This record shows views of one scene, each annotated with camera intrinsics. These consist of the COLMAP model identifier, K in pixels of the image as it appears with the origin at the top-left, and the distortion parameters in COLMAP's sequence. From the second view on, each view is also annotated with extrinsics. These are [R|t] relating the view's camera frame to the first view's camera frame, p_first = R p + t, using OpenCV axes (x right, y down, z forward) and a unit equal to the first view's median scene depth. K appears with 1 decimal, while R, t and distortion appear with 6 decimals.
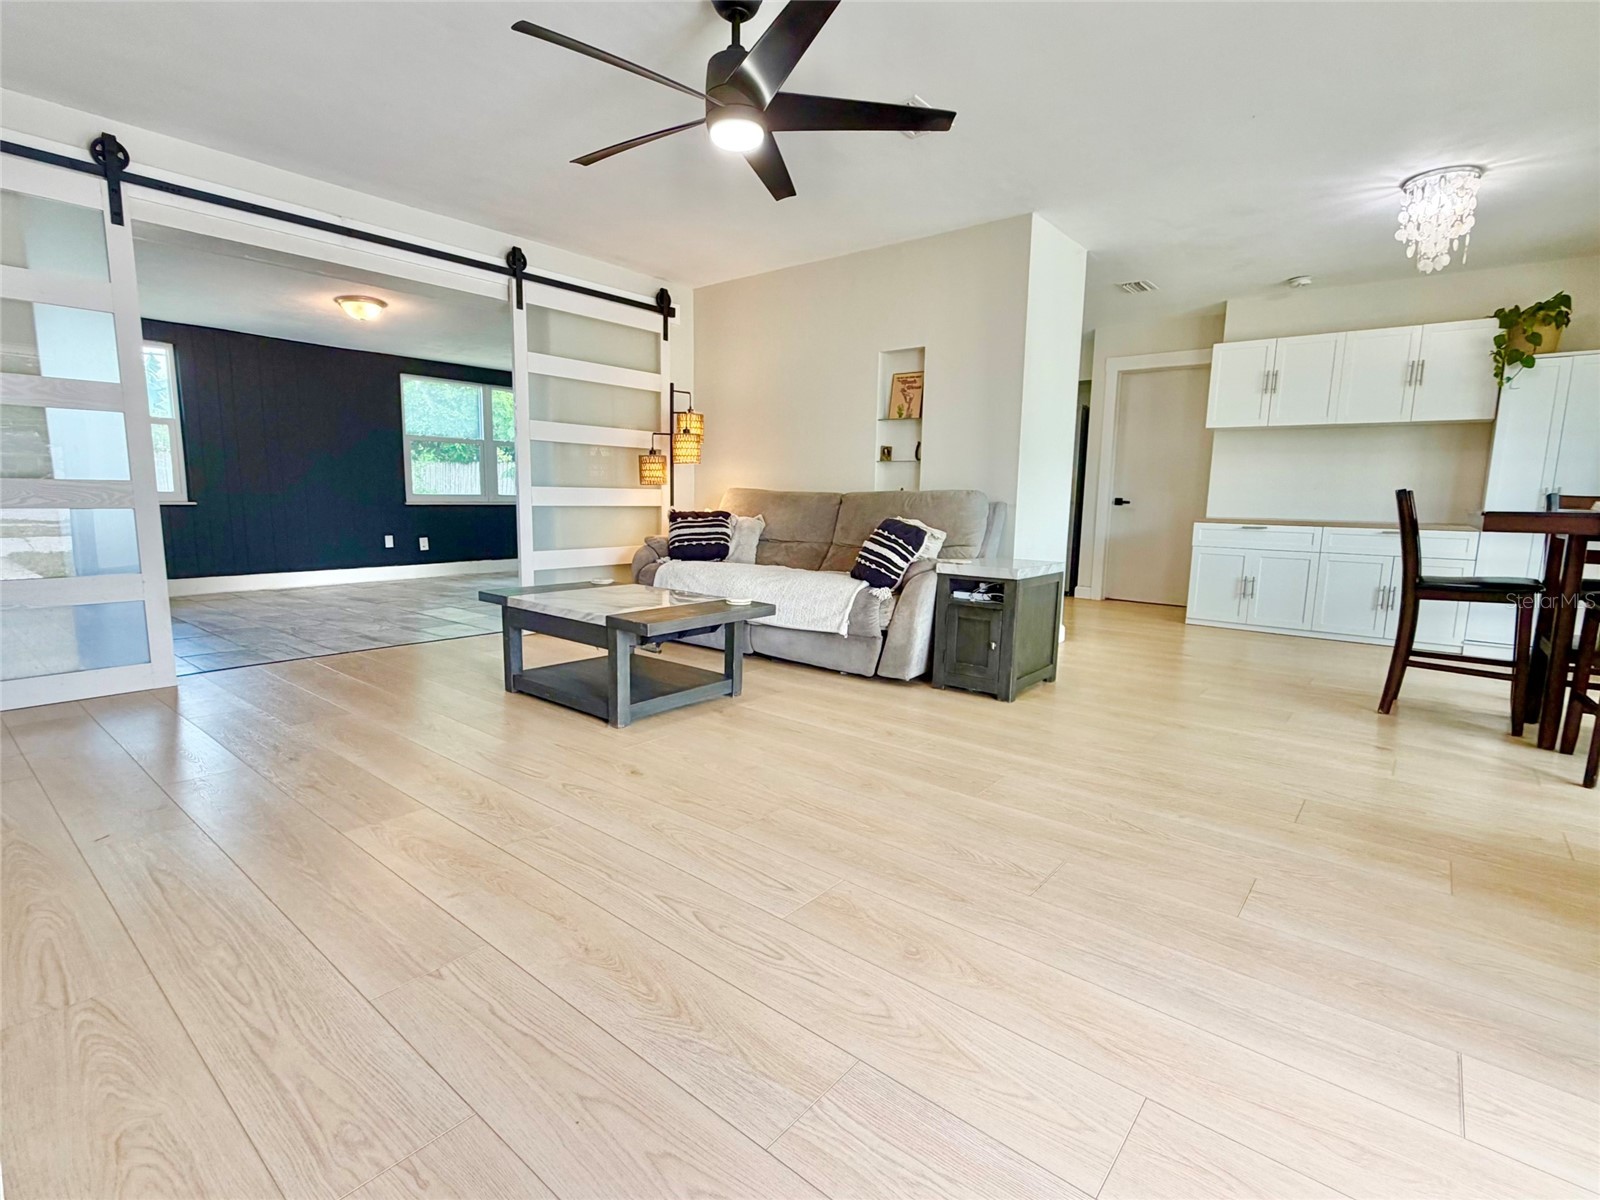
lens RADIAL K [[769.4, 0, 800.6], [0, 769.4, 602.2], [0, 0, 1]] dist [0.000965, -0.000448]
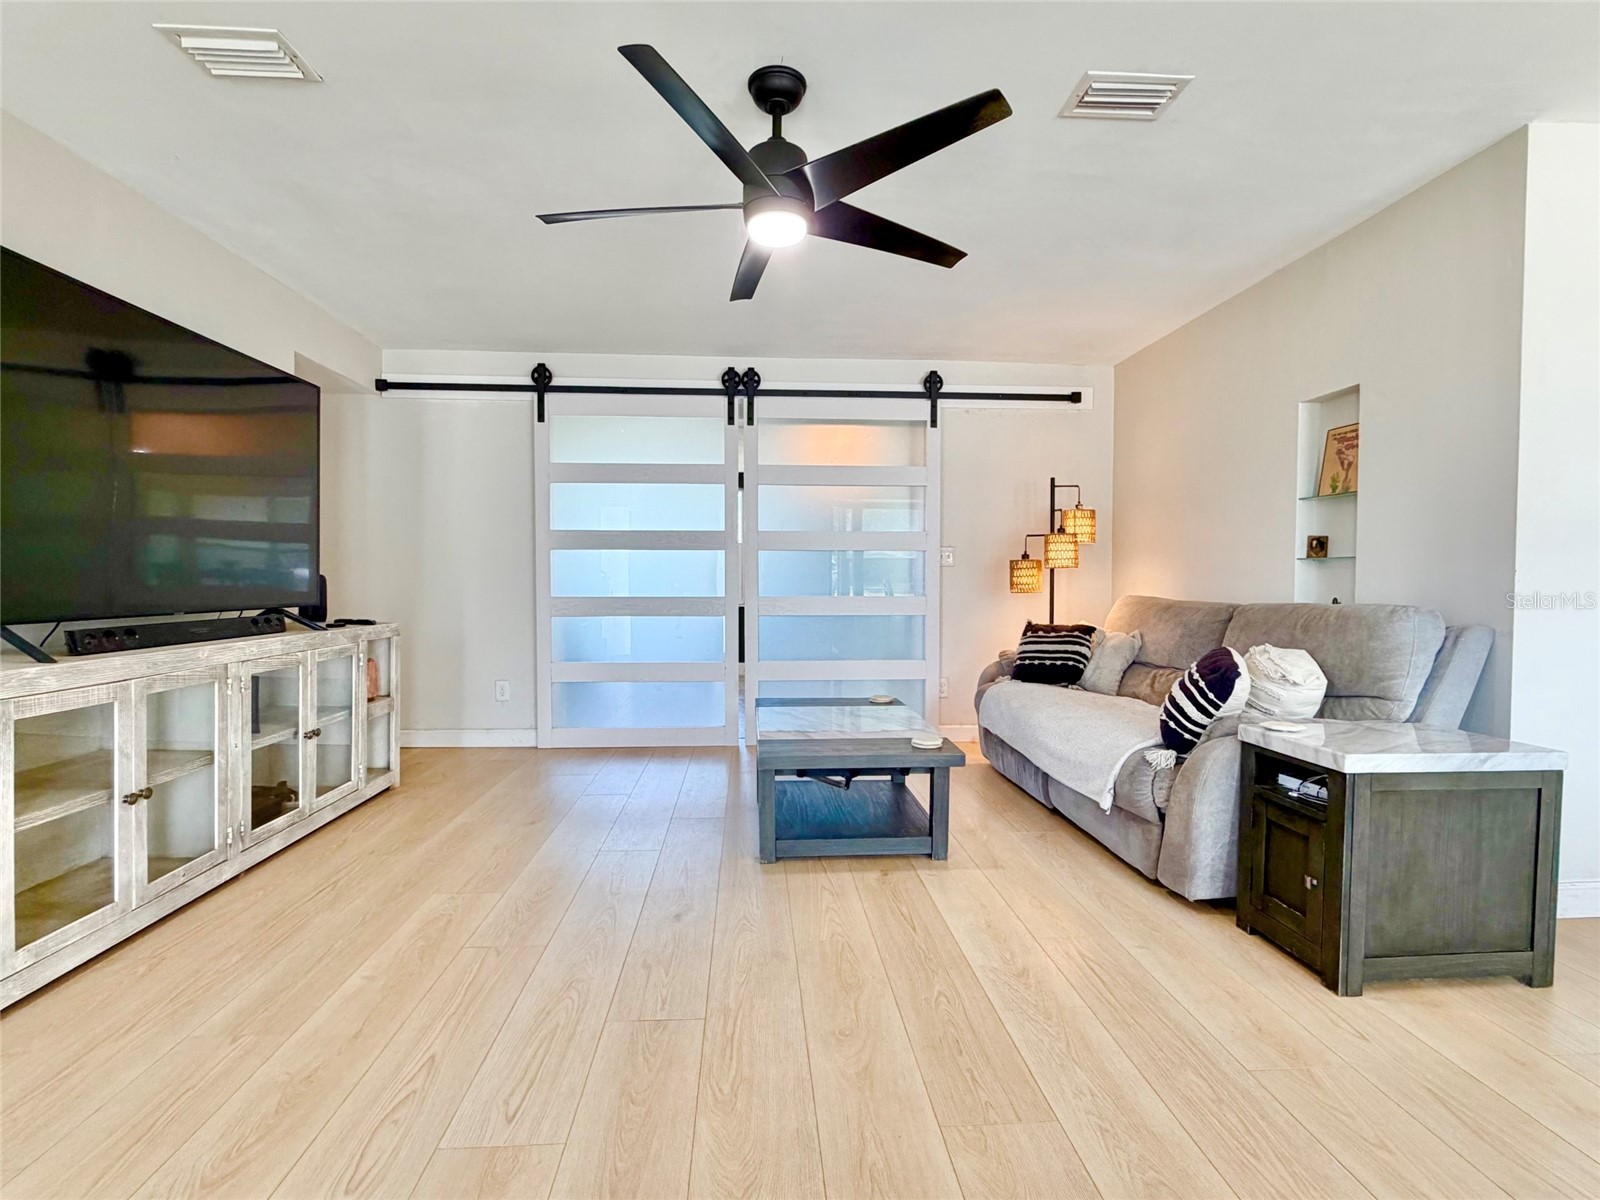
lens RADIAL K [[766.5, 0, 798.5], [0, 766.5, 605.6], [0, 0, 1]] dist [-0.000205, 0.000568]
pose [[0.683969, 0.009812, -0.729445, 0.376201], [-0.093490, 0.992843, -0.074307, -0.065153], [0.723496, 0.119019, 0.679991, 0.290657]]
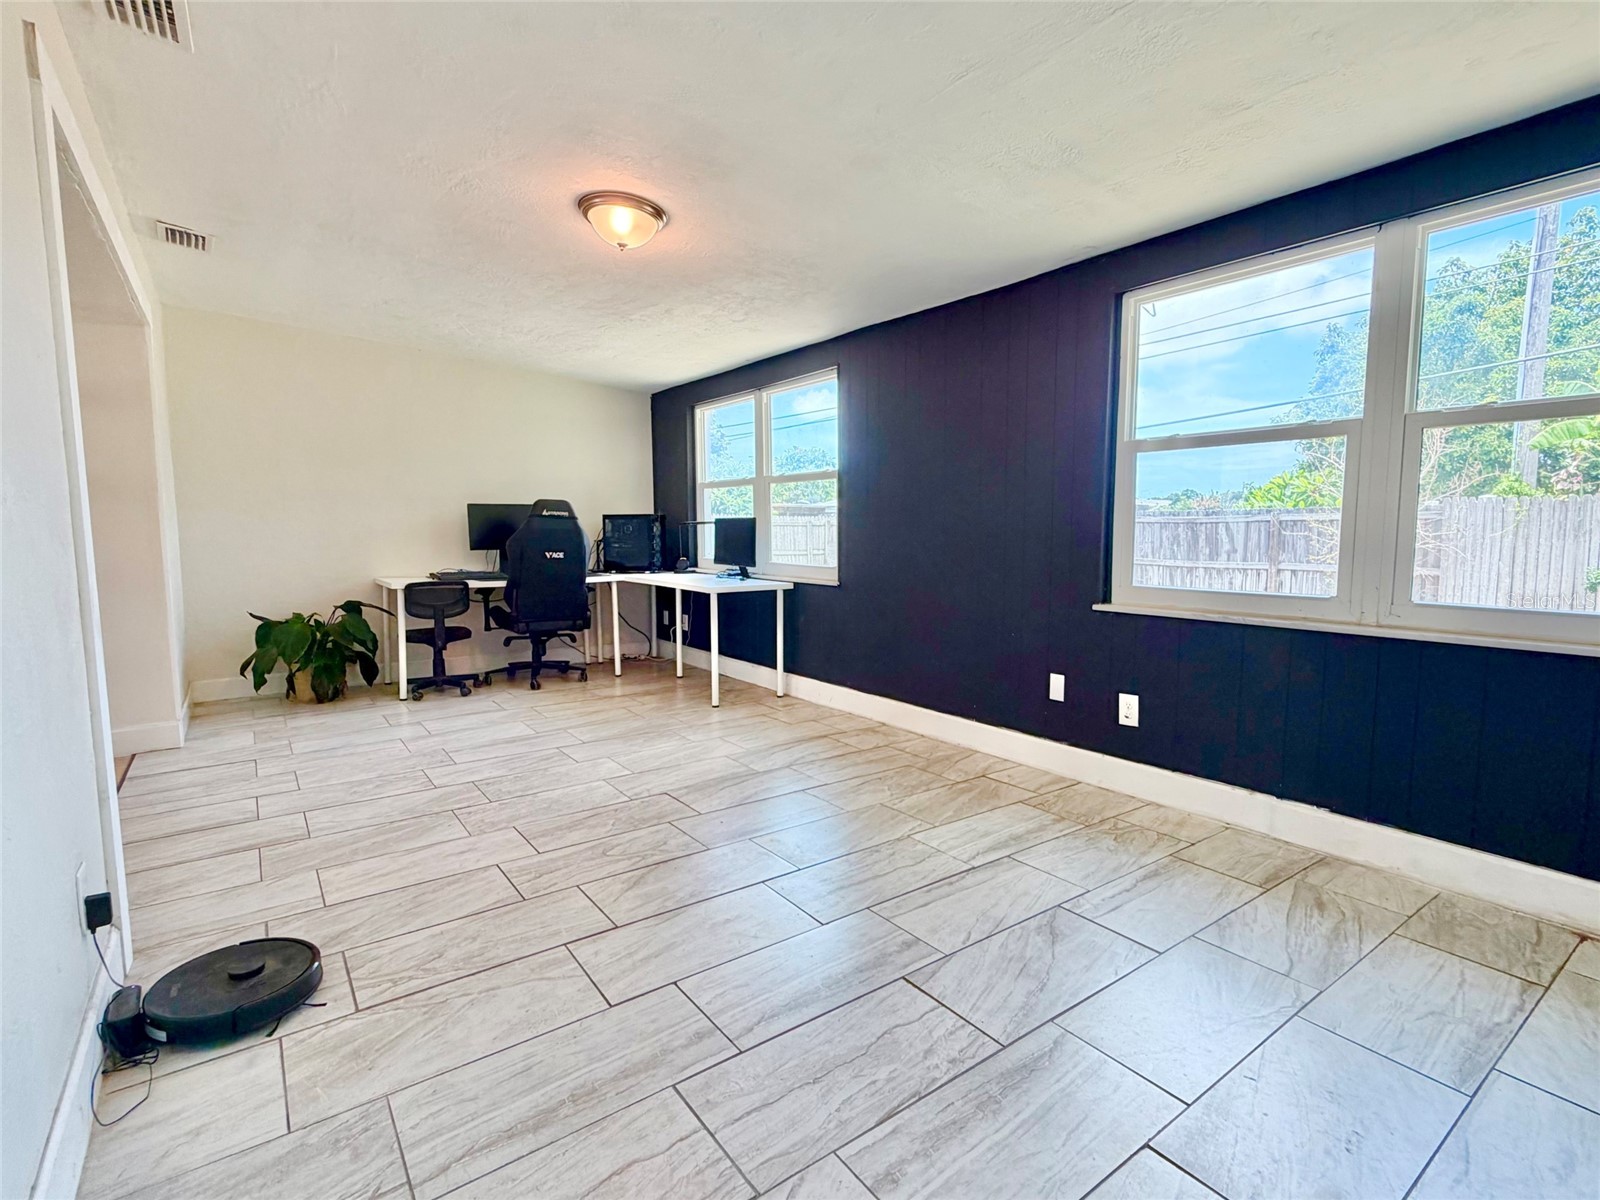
lens RADIAL K [[766.5, 0, 798.5], [0, 766.5, 605.6], [0, 0, 1]] dist [-0.000205, 0.000568]
pose [[-0.252697, 0.079264, -0.964293, -0.140798], [-0.138809, 0.983359, 0.117207, -0.315605], [0.957537, 0.163470, -0.237489, 1.921376]]
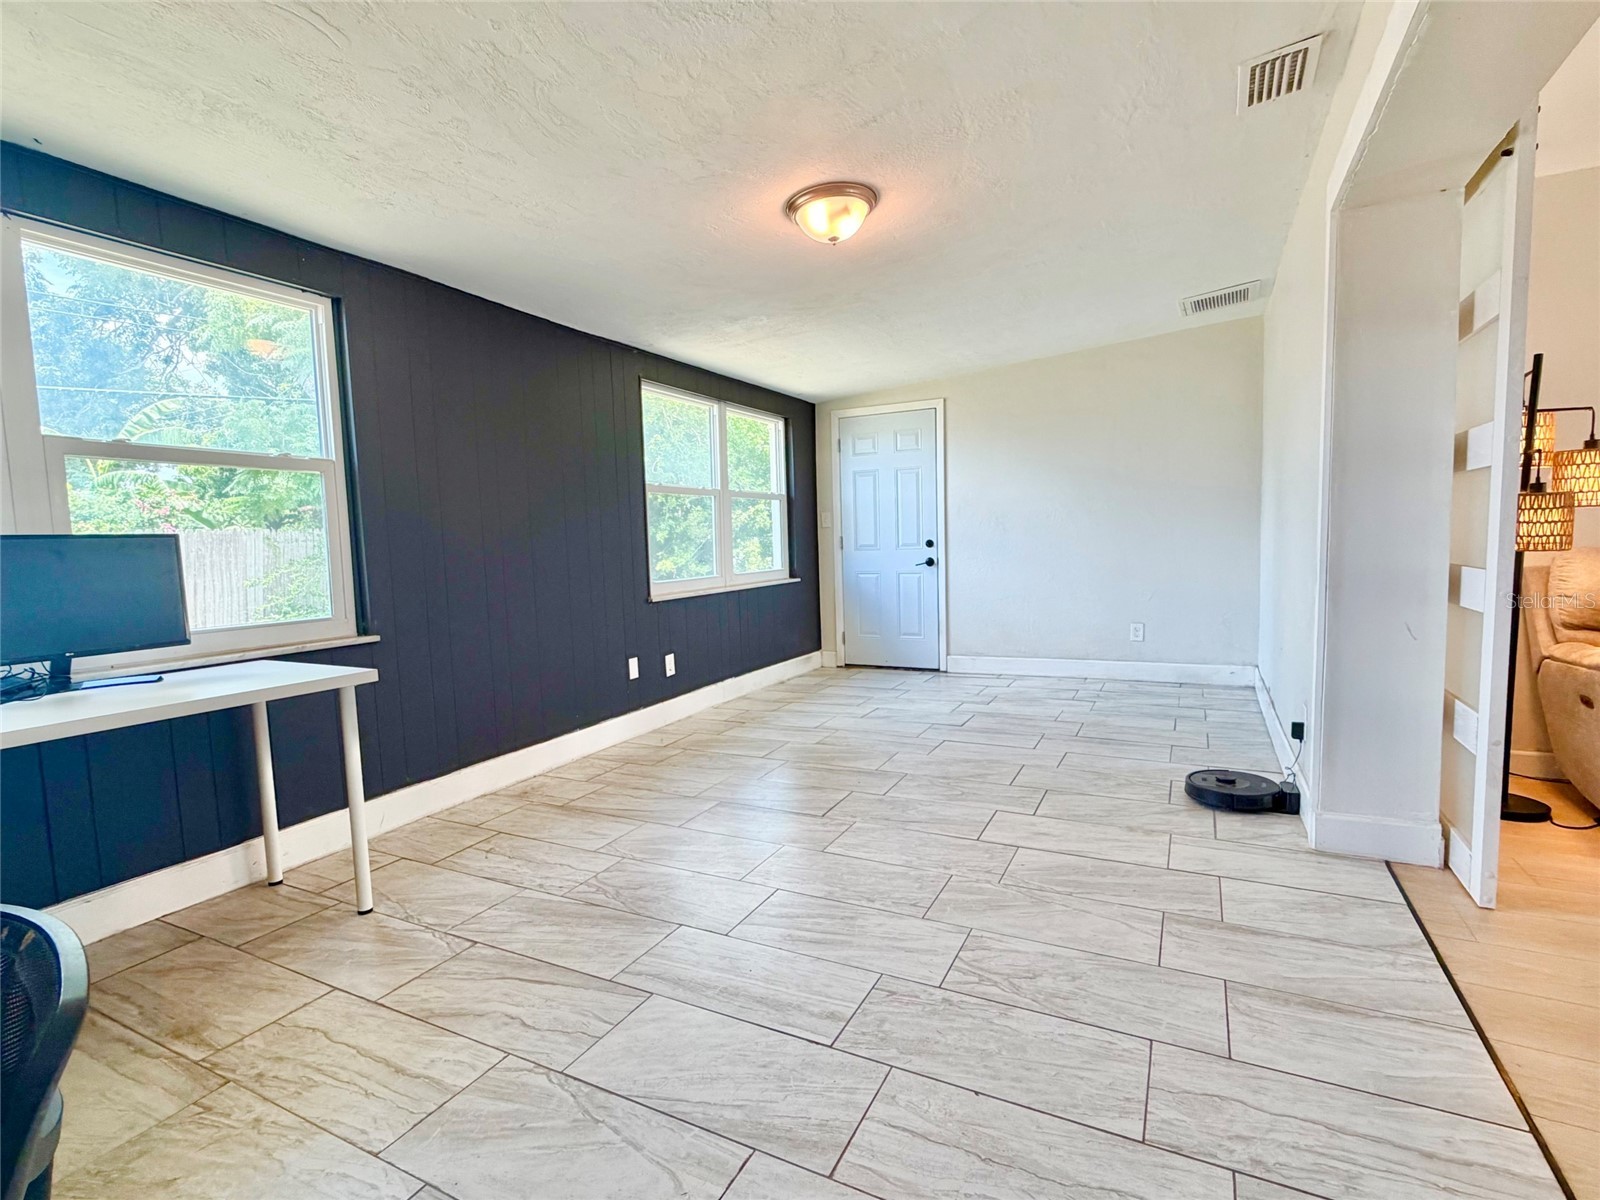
lens RADIAL K [[766.5, 0, 798.5], [0, 766.5, 605.6], [0, 0, 1]] dist [-0.000205, 0.000568]
pose [[0.976635, -0.066133, 0.204478, -1.064290], [0.076998, 0.995986, -0.045632, -0.180343], [-0.200639, 0.060310, 0.977807, 0.834311]]
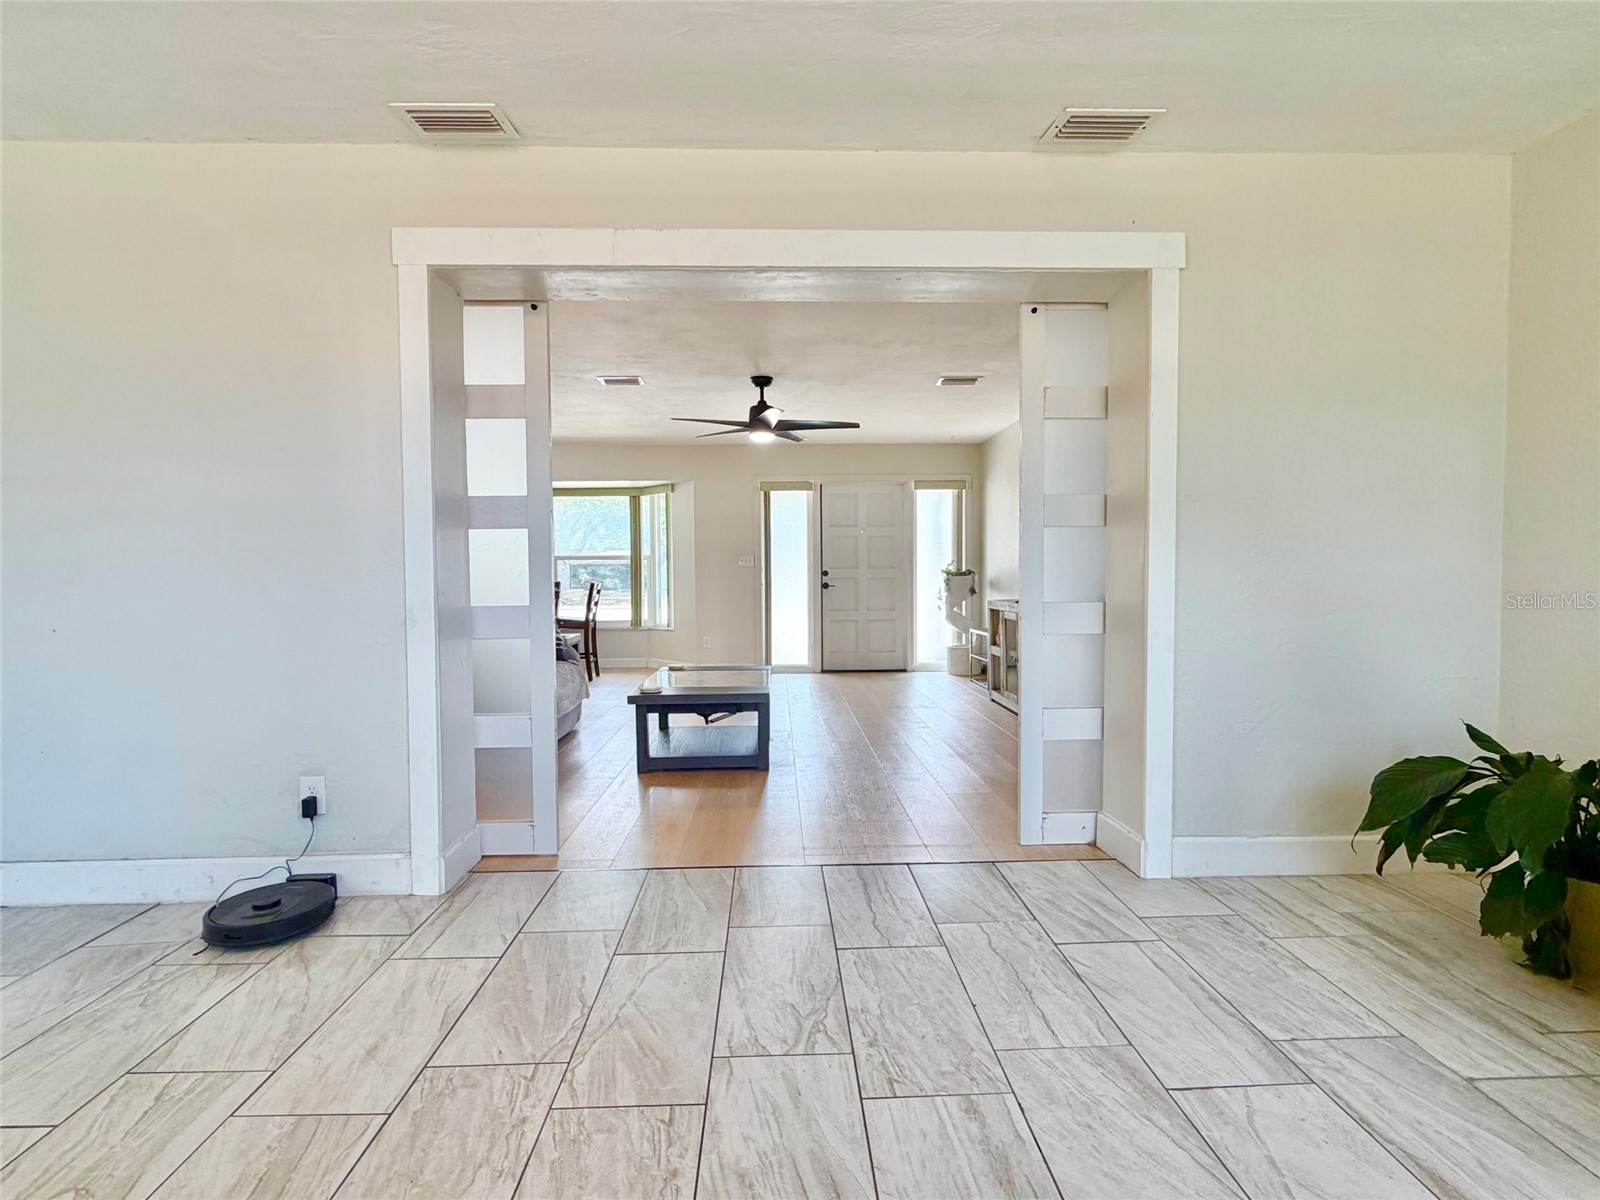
lens RADIAL K [[766.5, 0, 798.5], [0, 766.5, 605.6], [0, 0, 1]] dist [-0.000205, 0.000568]
pose [[-0.661729, -0.042428, 0.748541, -1.192105], [0.101667, 0.984098, 0.145656, -0.275720], [-0.742818, 0.172486, -0.646893, 1.571396]]
